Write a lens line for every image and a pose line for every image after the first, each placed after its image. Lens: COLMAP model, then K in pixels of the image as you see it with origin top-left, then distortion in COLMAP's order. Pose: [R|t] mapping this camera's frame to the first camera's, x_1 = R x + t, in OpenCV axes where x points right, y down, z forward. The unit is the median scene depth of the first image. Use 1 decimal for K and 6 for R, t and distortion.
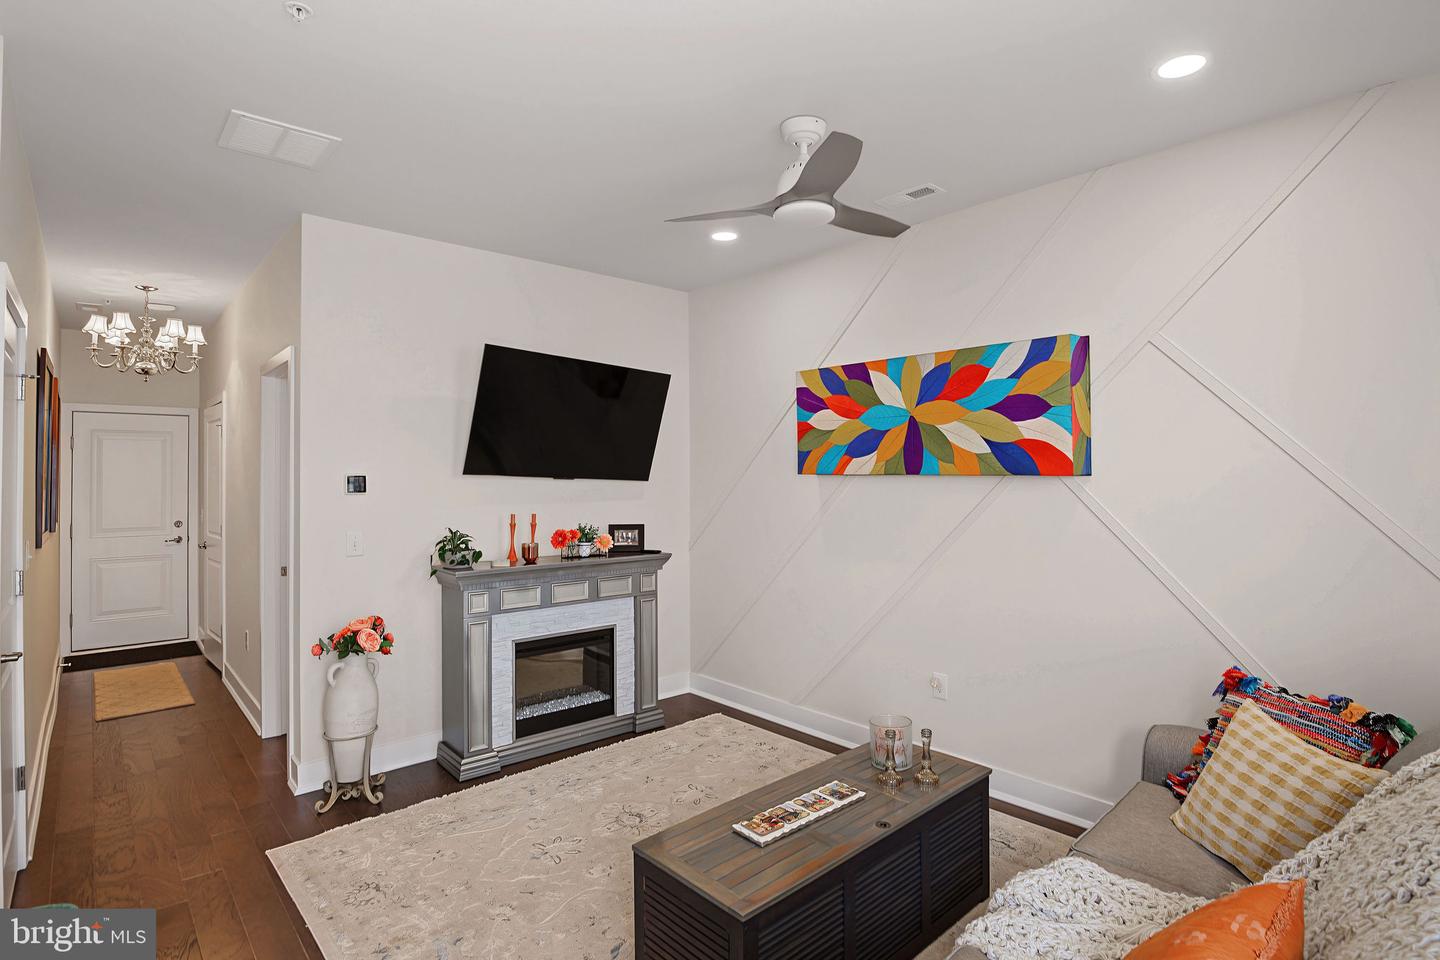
lens RADIAL K [[715.1, 0, 717.5], [0, 715.1, 463.3], [0, 0, 1]] dist [-0.022617, -0.003925]
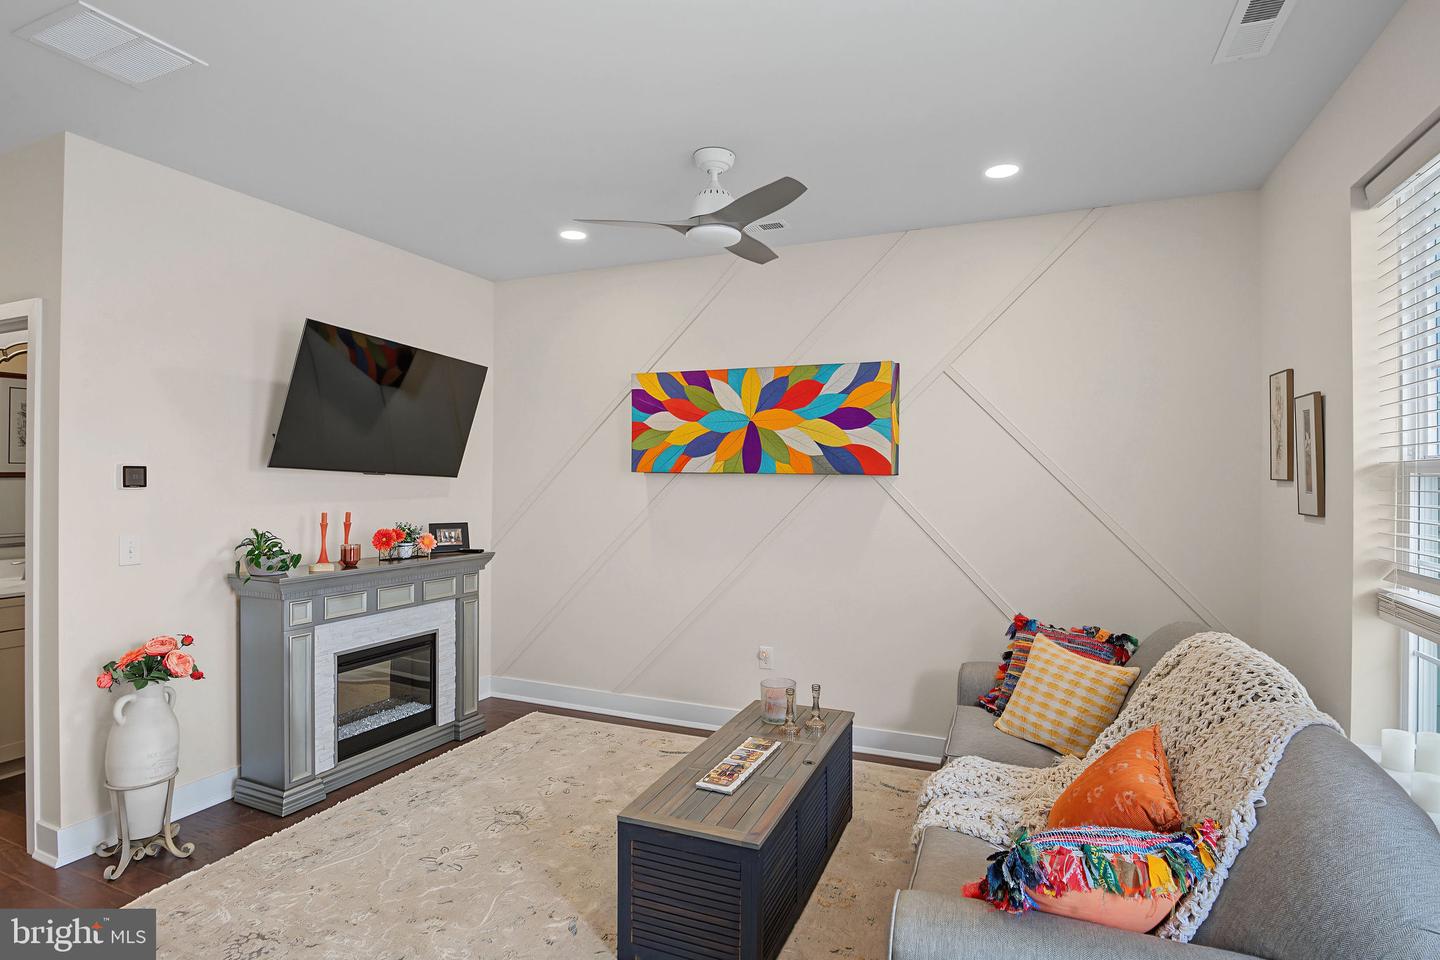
lens RADIAL K [[715.1, 0, 737.6], [0, 715.1, 474.2], [0, 0, 1]] dist [-0.022617, -0.003925]
pose [[0.906539, 0.011843, 0.421956, -0.241982], [-0.017201, 0.999813, 0.008892, 0.008262], [-0.421772, -0.015319, 0.906573, -0.019954]]
